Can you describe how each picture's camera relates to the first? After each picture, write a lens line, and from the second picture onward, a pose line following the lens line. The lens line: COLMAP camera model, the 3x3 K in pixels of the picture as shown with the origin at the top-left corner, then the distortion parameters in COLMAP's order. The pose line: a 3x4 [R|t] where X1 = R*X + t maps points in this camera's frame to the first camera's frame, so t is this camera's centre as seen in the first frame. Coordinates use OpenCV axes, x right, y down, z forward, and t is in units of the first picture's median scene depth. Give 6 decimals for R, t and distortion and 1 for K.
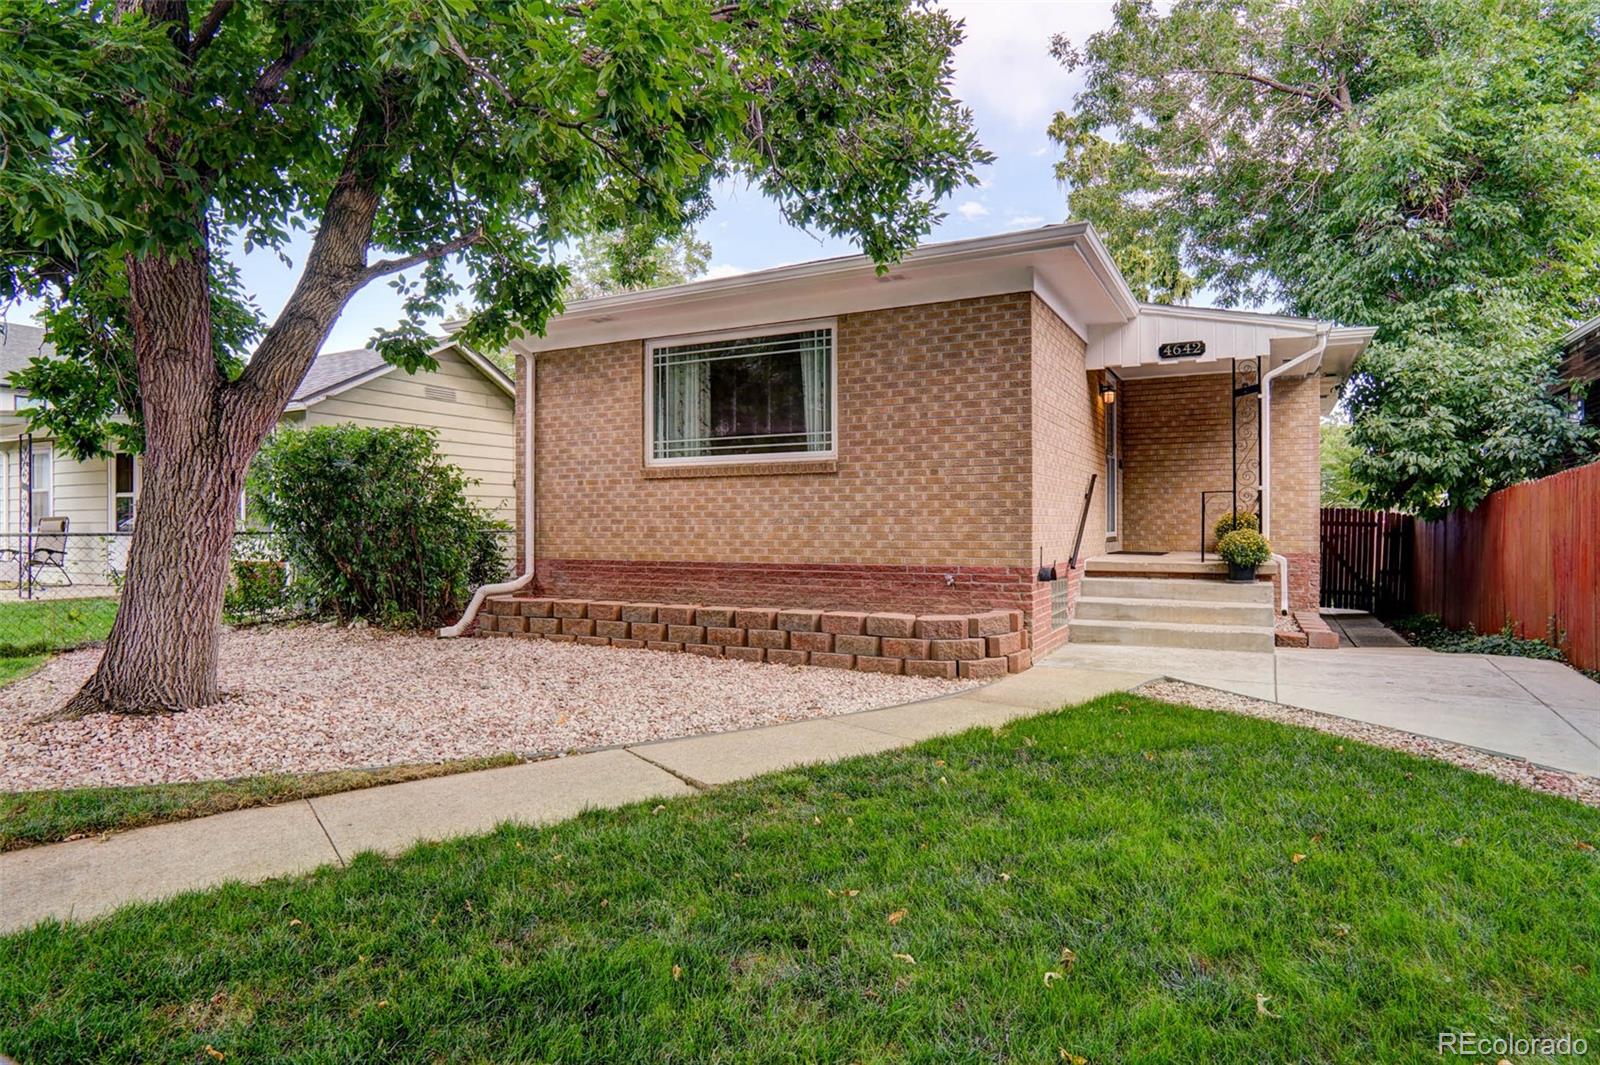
lens RADIAL K [[862.3, 0, 792.5], [0, 862.3, 532.3], [0, 0, 1]] dist [-0.037096, 0.008772]
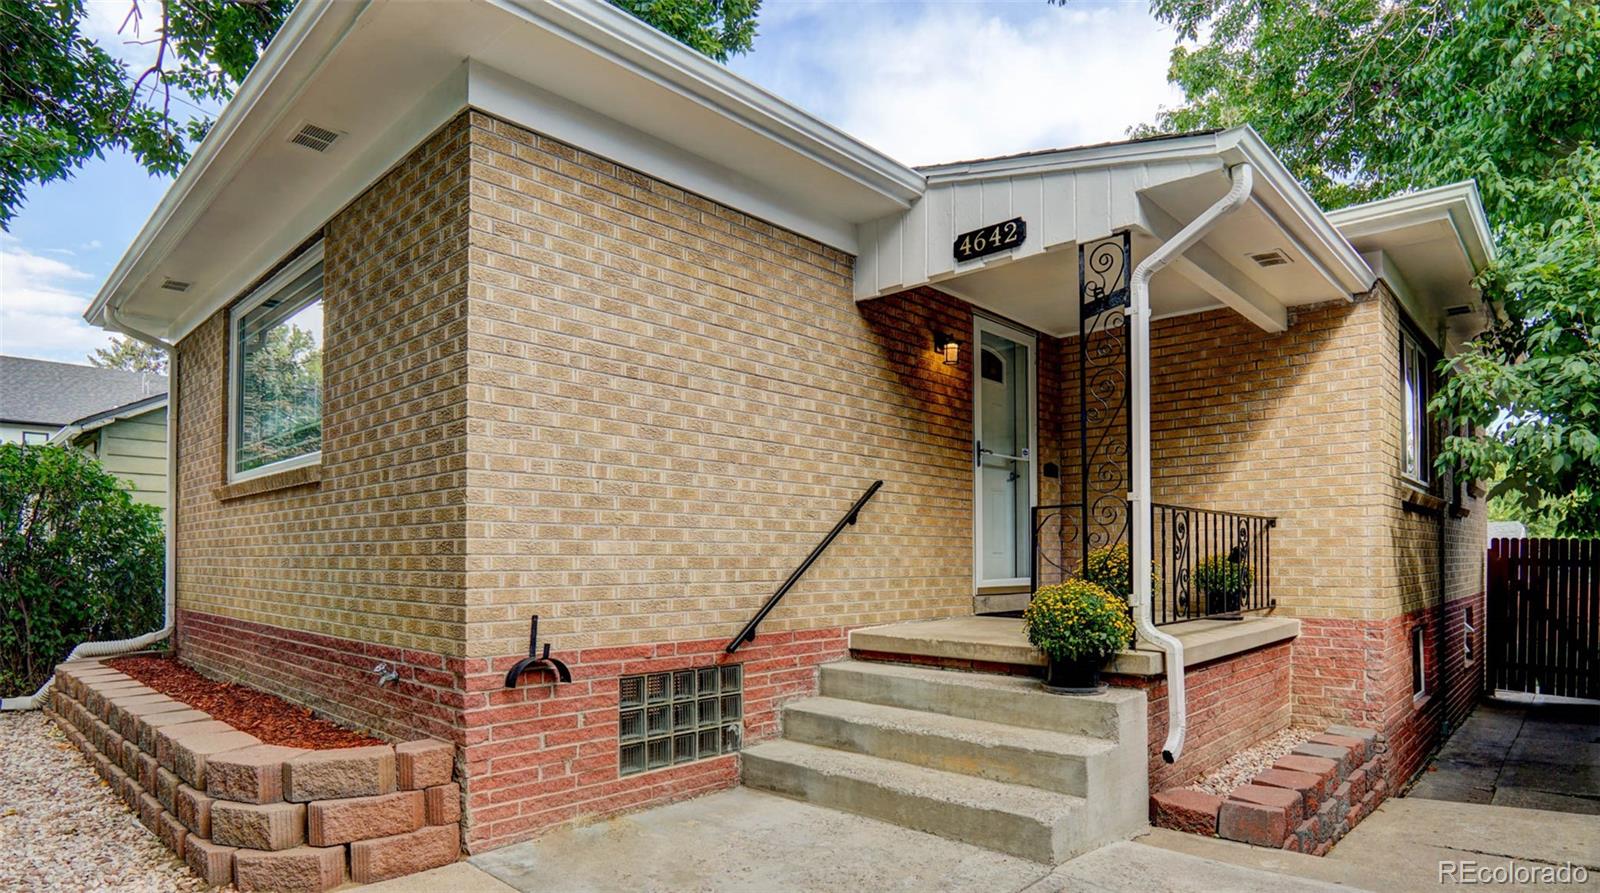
lens RADIAL K [[837.5, 0, 797.5], [0, 837.5, 556.9], [0, 0, 1]] dist [-0.030452, -0.000357]
pose [[0.964514, 0.000515, -0.264031, 0.480608], [-0.003702, 0.999926, -0.011574, -0.011006], [0.264006, 0.012141, 0.964445, 0.476233]]
